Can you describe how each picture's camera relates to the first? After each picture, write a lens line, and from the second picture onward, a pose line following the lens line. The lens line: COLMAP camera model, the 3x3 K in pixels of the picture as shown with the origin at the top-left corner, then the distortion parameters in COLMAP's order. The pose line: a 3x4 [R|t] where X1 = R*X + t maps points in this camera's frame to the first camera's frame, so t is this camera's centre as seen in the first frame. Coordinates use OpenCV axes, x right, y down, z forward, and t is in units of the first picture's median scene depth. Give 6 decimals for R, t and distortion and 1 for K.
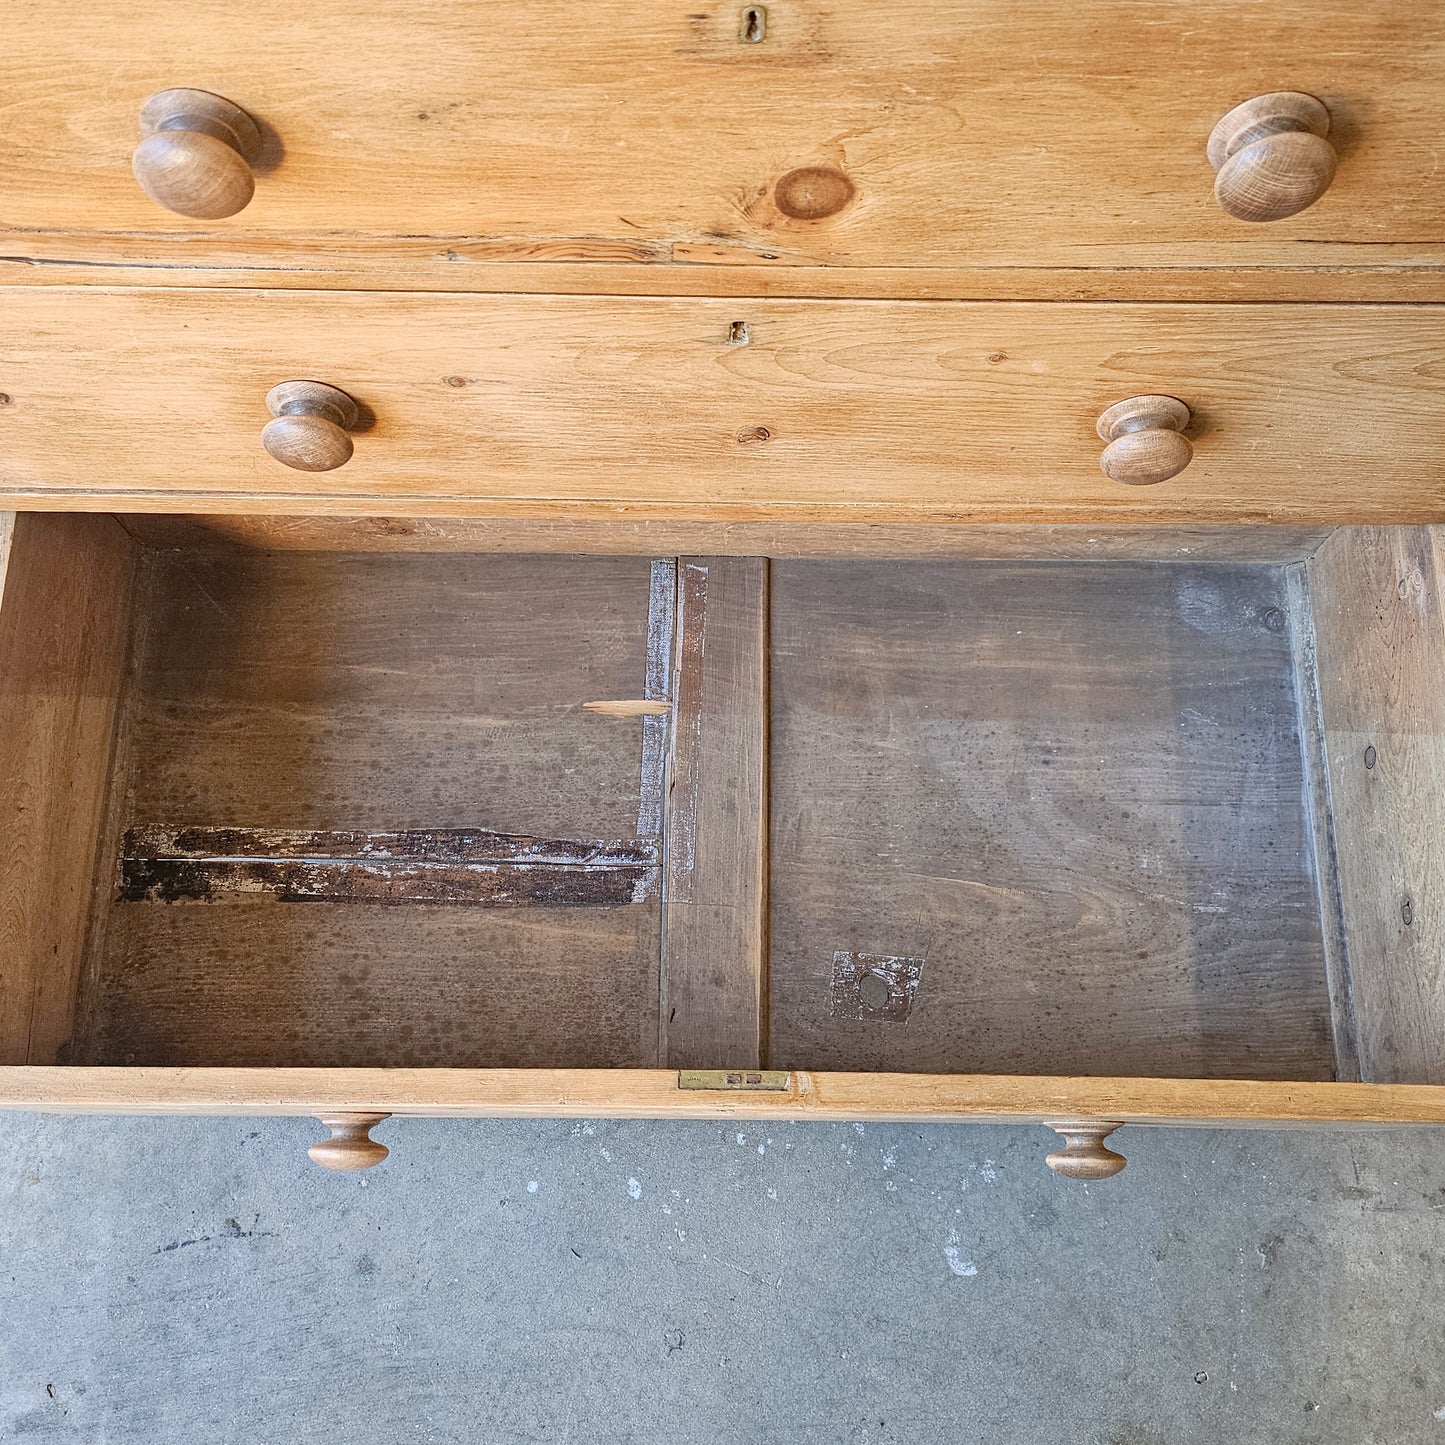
lens RADIAL K [[1514.0, 0, 719.7], [0, 1514.0, 710.1], [0, 0, 1]] dist [0.017669, 0.000000]
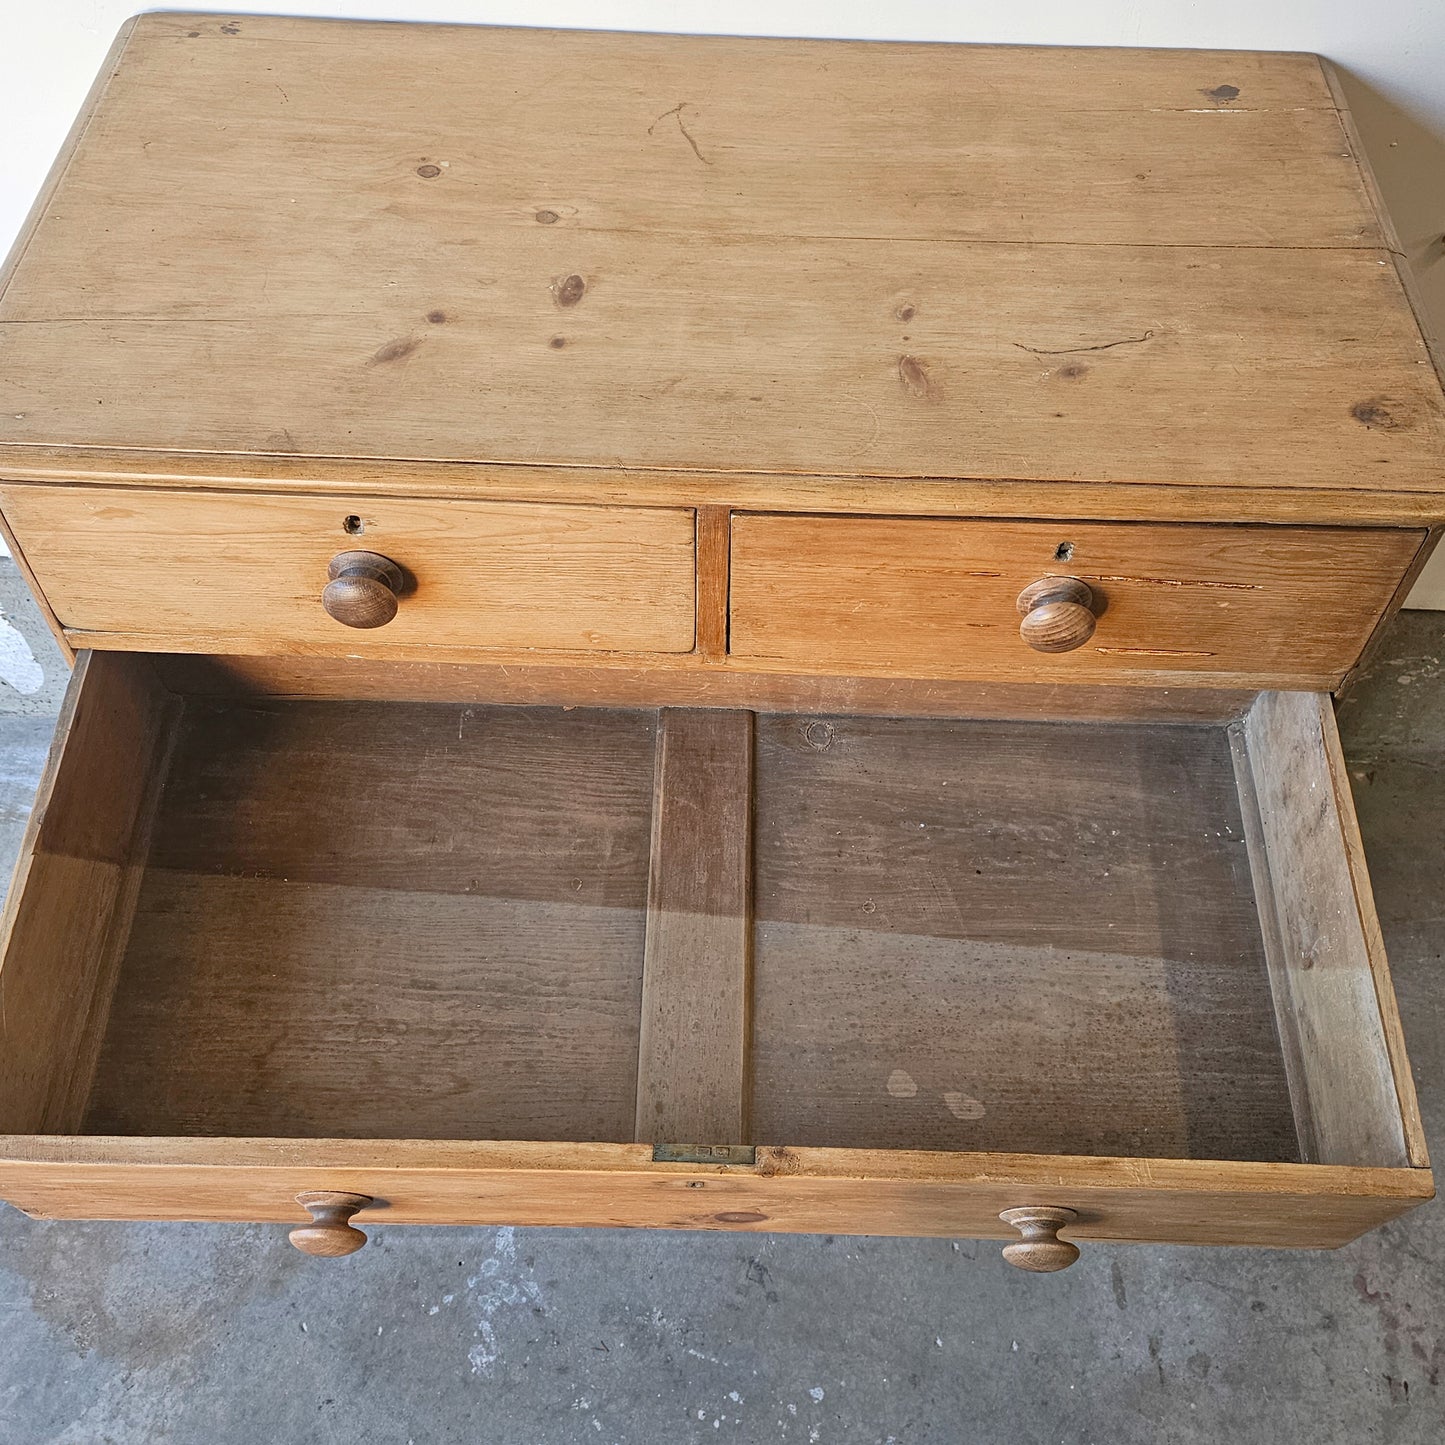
lens RADIAL K [[1514.0, 0, 727.9], [0, 1514.0, 686.4], [0, 0, 1]] dist [0.017669, 0.000000]
pose [[0.999661, 0.026030, 0.000686, 0.027533], [-0.025003, 0.966918, -0.253860, 0.011904], [-0.007272, 0.253757, 0.967241, -0.599940]]
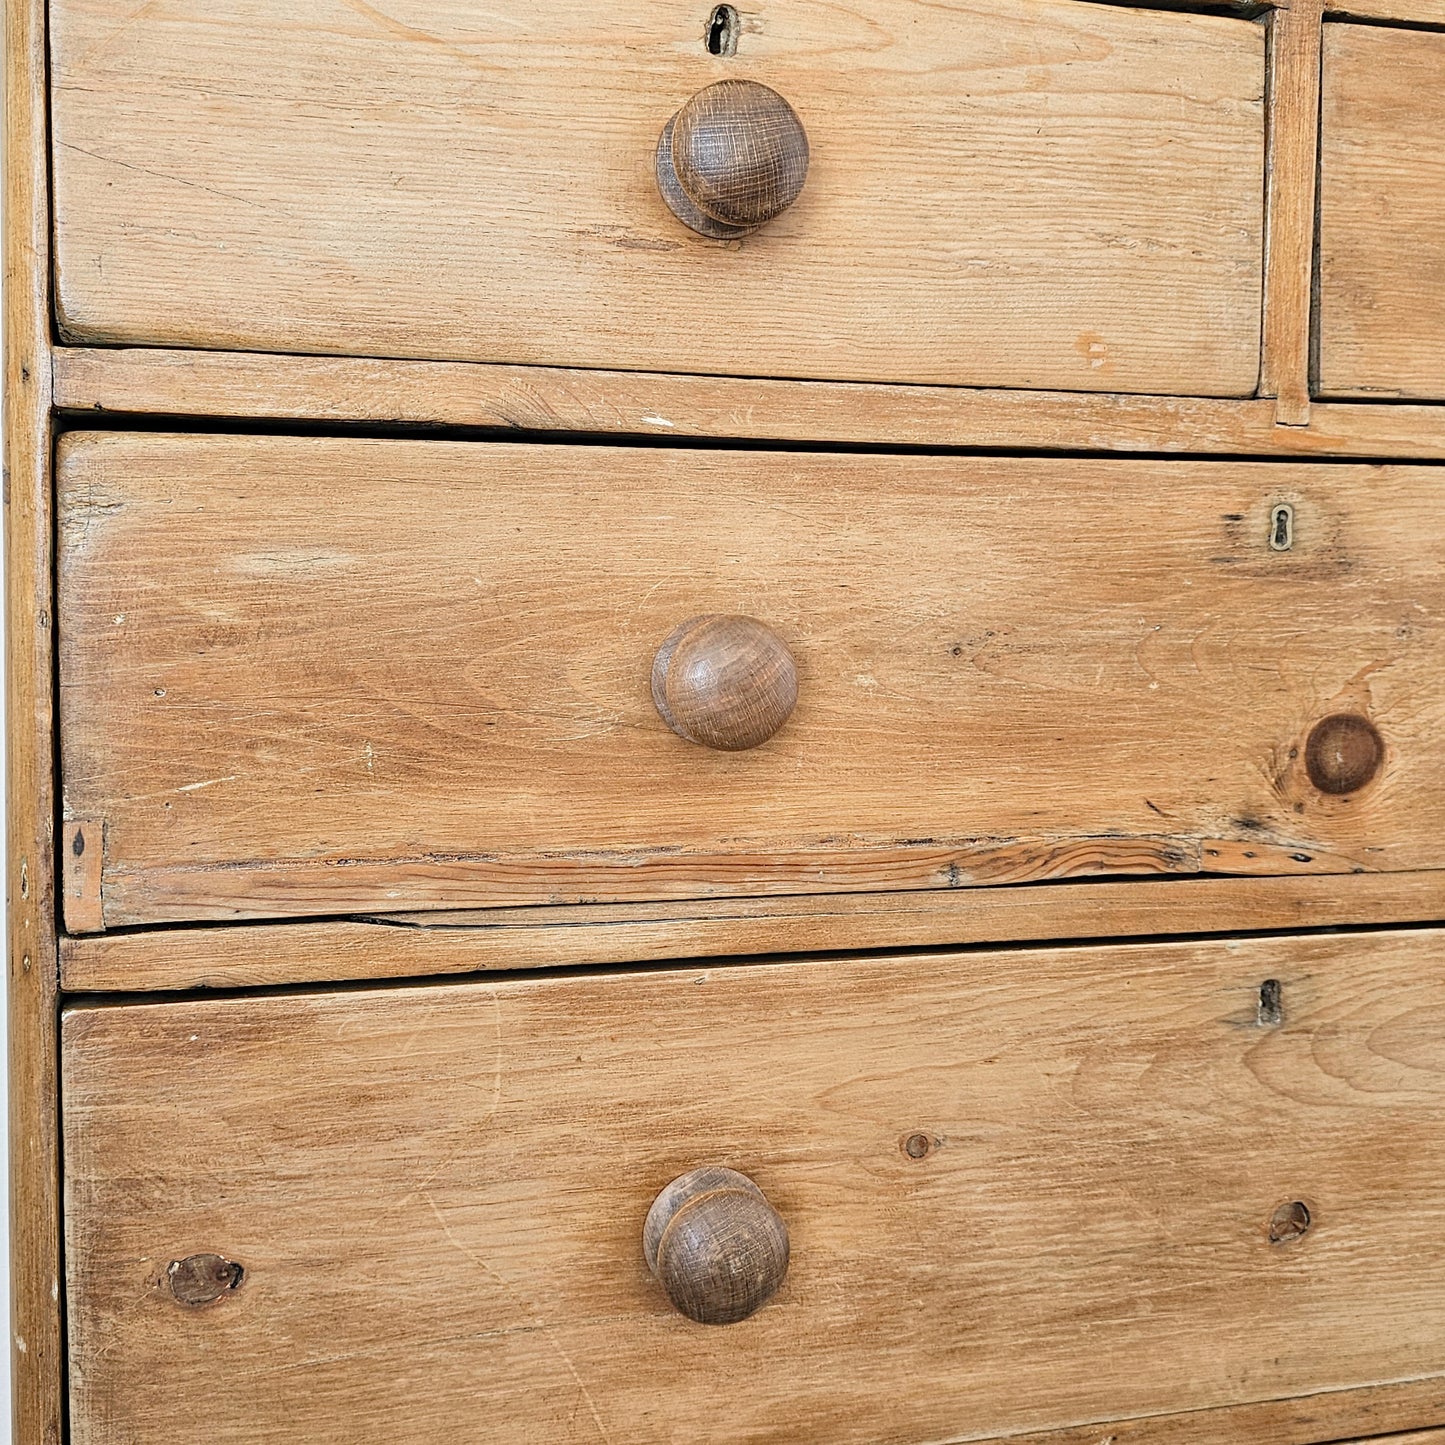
lens RADIAL K [[1947.0, 0, 737.3], [0, 1947.0, 666.8], [0, 0, 1]] dist [0.045045, 0.000000]
pose [[0.954721, -0.018271, 0.296941, -0.524392], [0.272806, 0.451928, -0.849316, 0.438198], [-0.118678, 0.891867, 0.436450, 0.415582]]
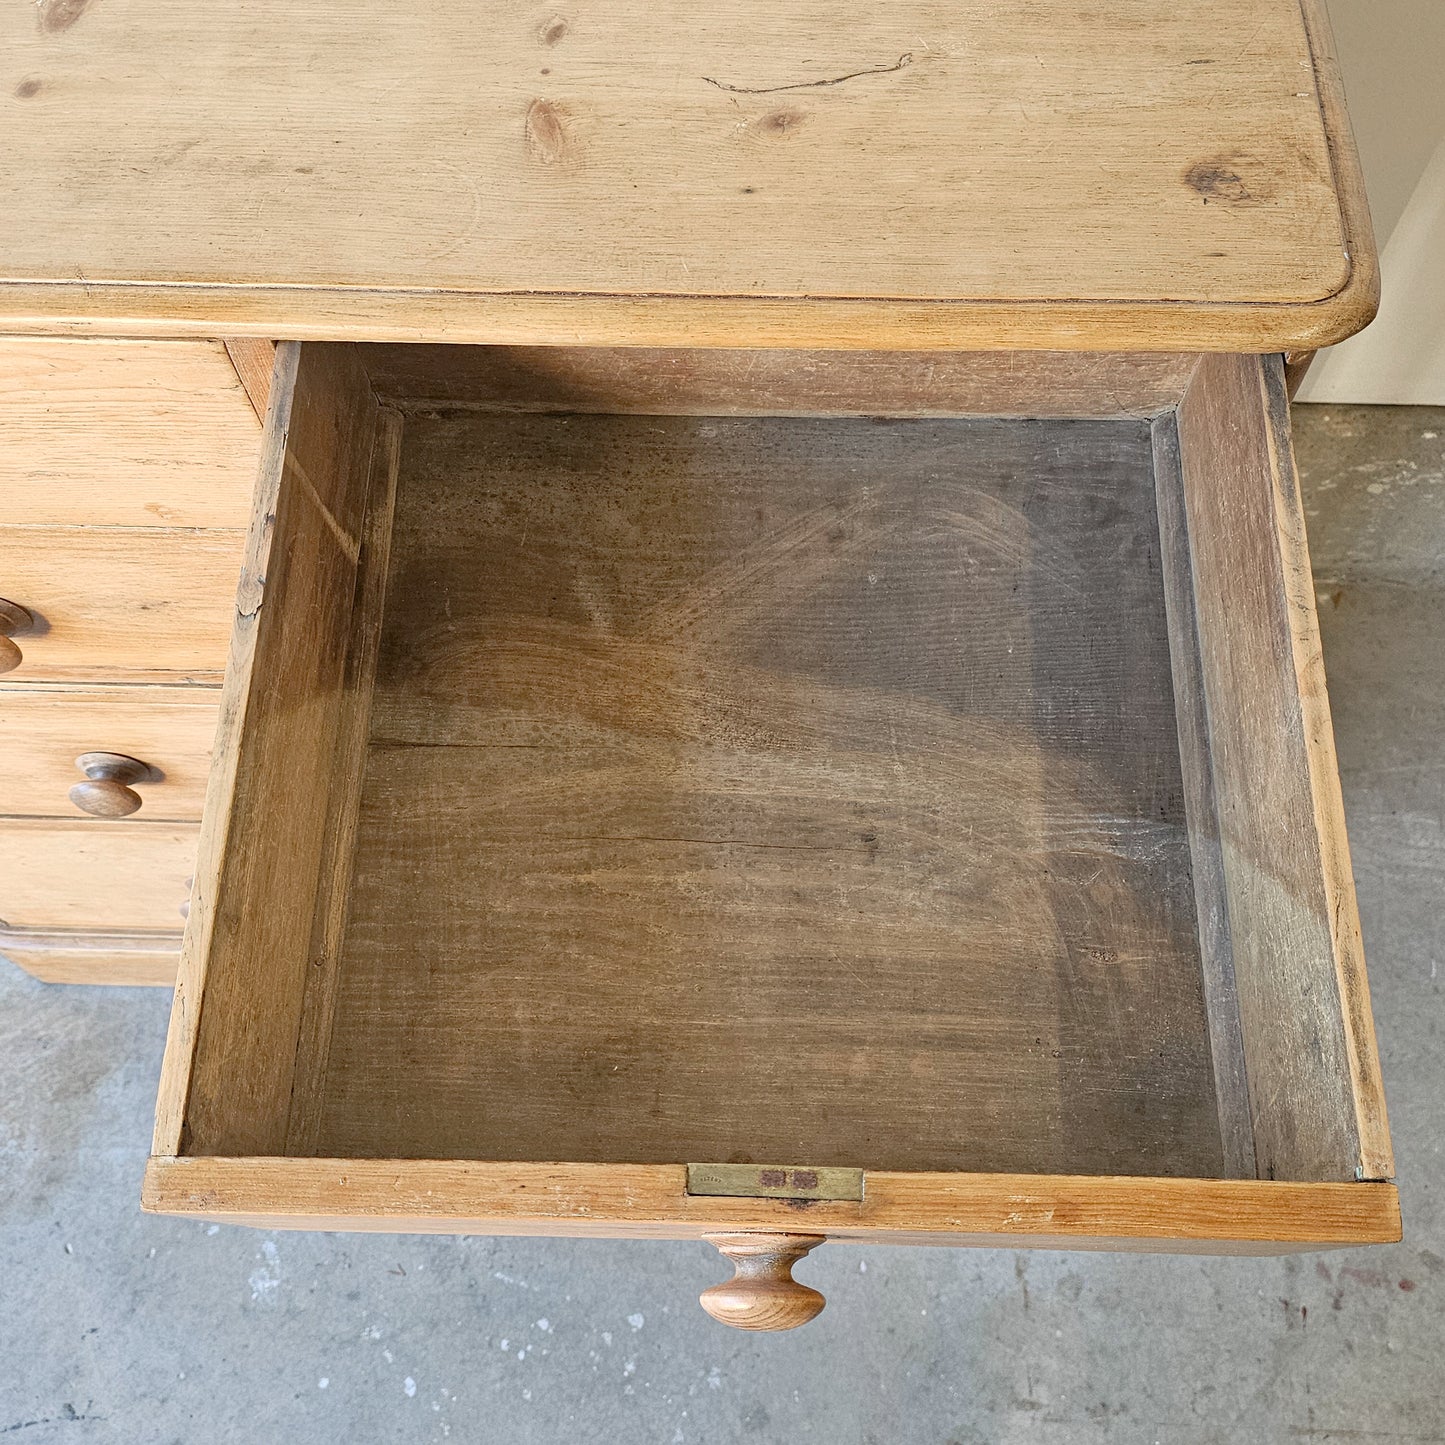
lens RADIAL K [[1514.0, 0, 743.1], [0, 1514.0, 712.3], [0, 0, 1]] dist [0.017669, 0.000000]
pose [[0.999632, 0.016782, -0.021295, 0.301147], [-0.018369, 0.996889, -0.076654, -0.164543], [0.019943, 0.077017, 0.996830, -0.285642]]
